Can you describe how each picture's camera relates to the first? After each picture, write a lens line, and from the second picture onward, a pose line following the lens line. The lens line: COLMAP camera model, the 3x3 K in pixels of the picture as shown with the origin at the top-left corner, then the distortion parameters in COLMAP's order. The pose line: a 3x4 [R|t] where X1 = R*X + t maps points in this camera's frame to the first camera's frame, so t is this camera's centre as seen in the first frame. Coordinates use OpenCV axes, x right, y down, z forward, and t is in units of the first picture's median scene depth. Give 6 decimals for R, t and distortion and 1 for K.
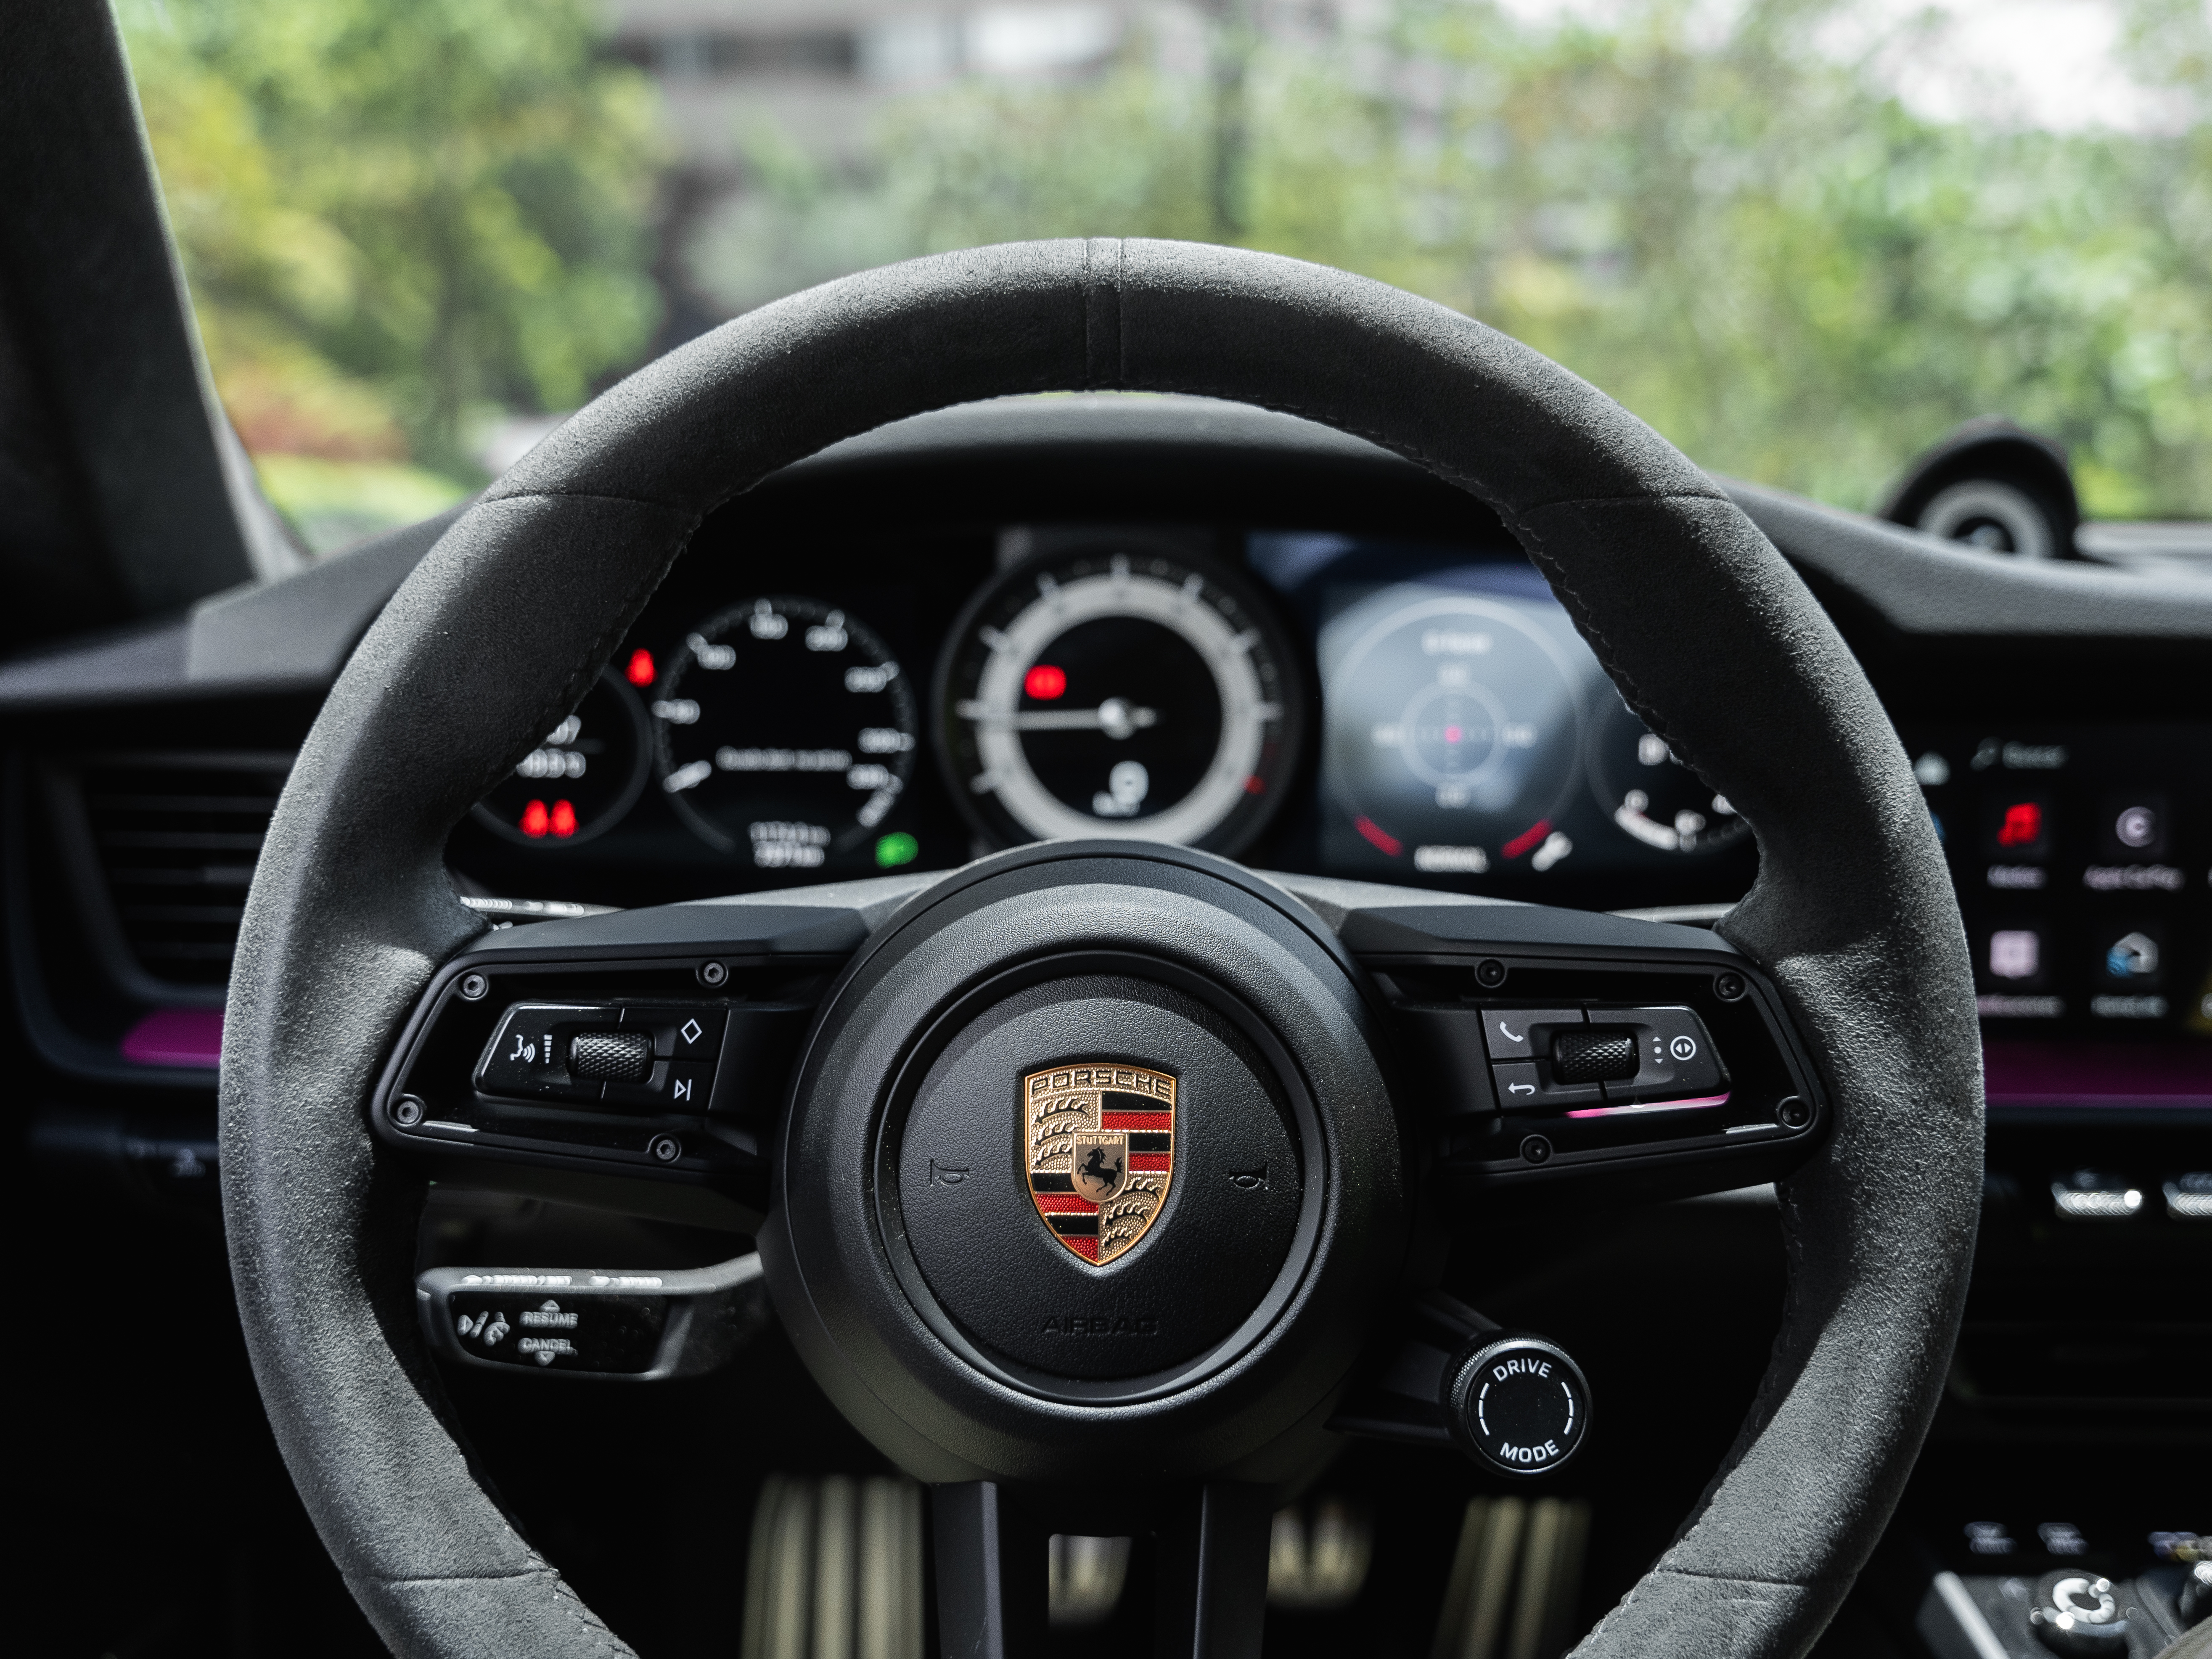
lens RADIAL K [[2120.9, 0, 1103.8], [0, 2120.9, 849.2], [0, 0, 1]] dist [-0.022171, 0.000000]
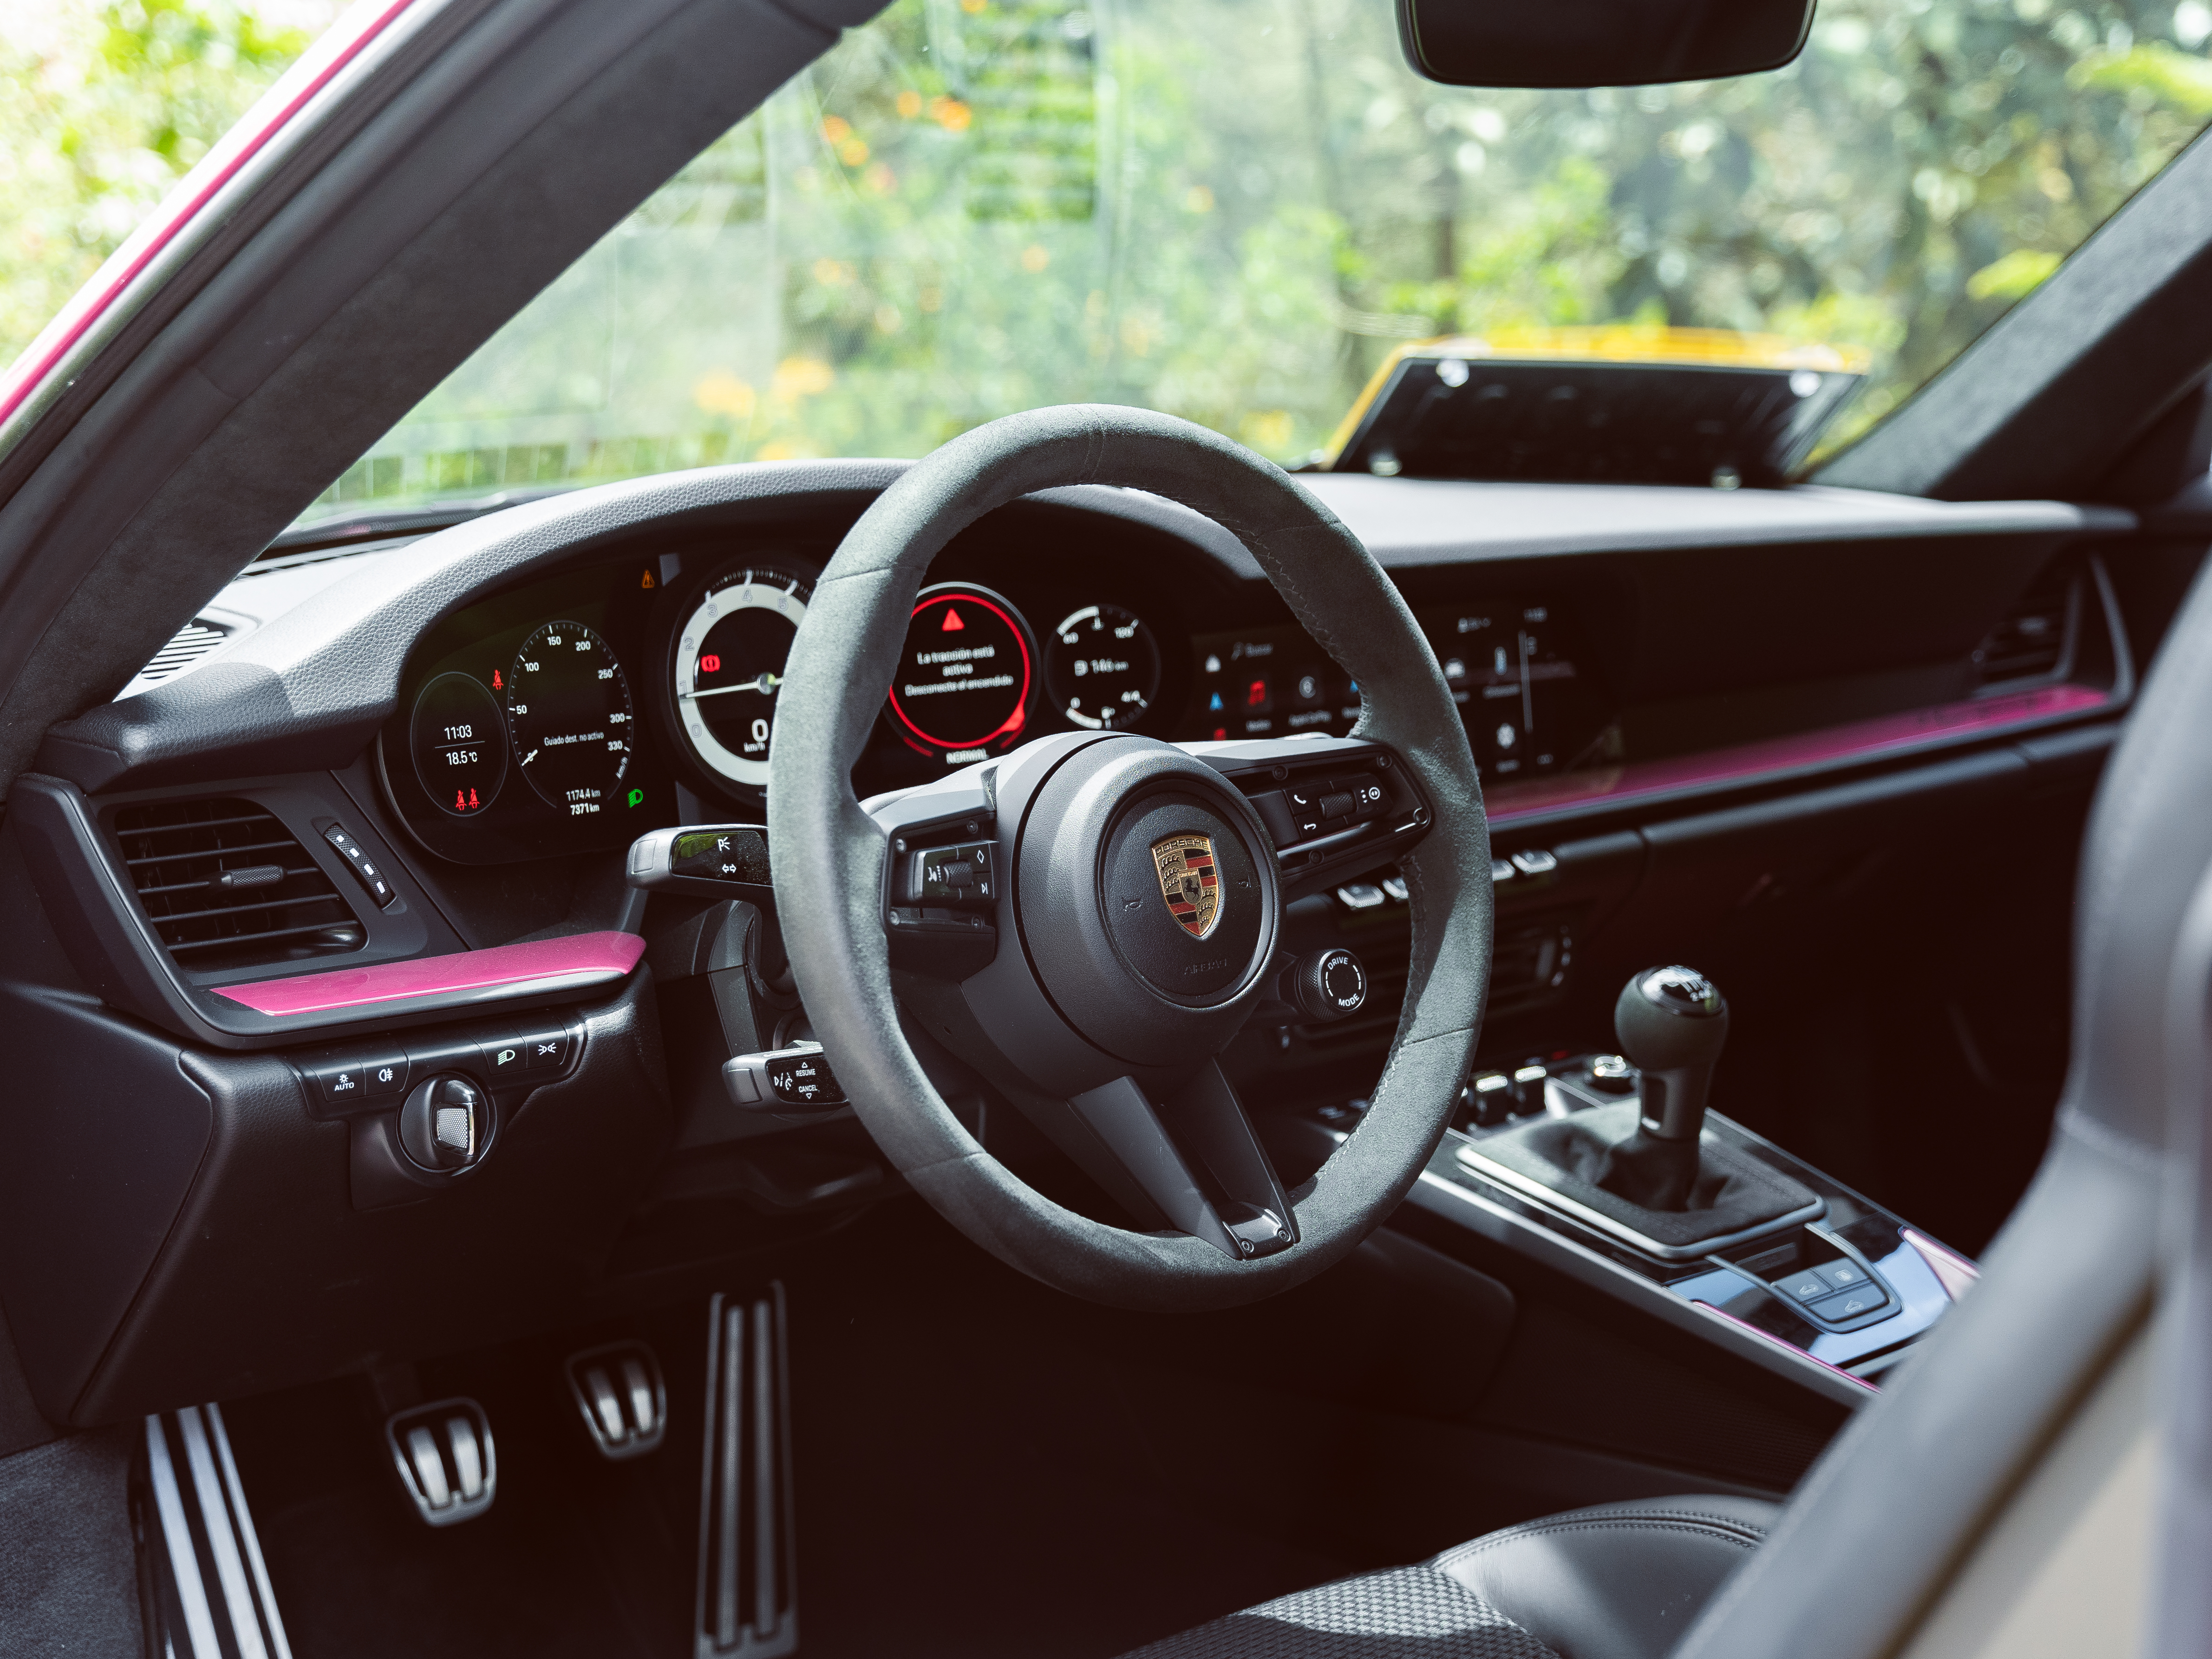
lens RADIAL K [[2791.1, 0, 1106.9], [0, 2791.1, 822.1], [0, 0, 1]] dist [-0.004798, 0.000000]
pose [[0.765511, -0.130799, 0.629987, -1.047495], [0.136357, 0.989859, 0.039826, -0.015055], [-0.628808, 0.055416, 0.775584, -0.600888]]
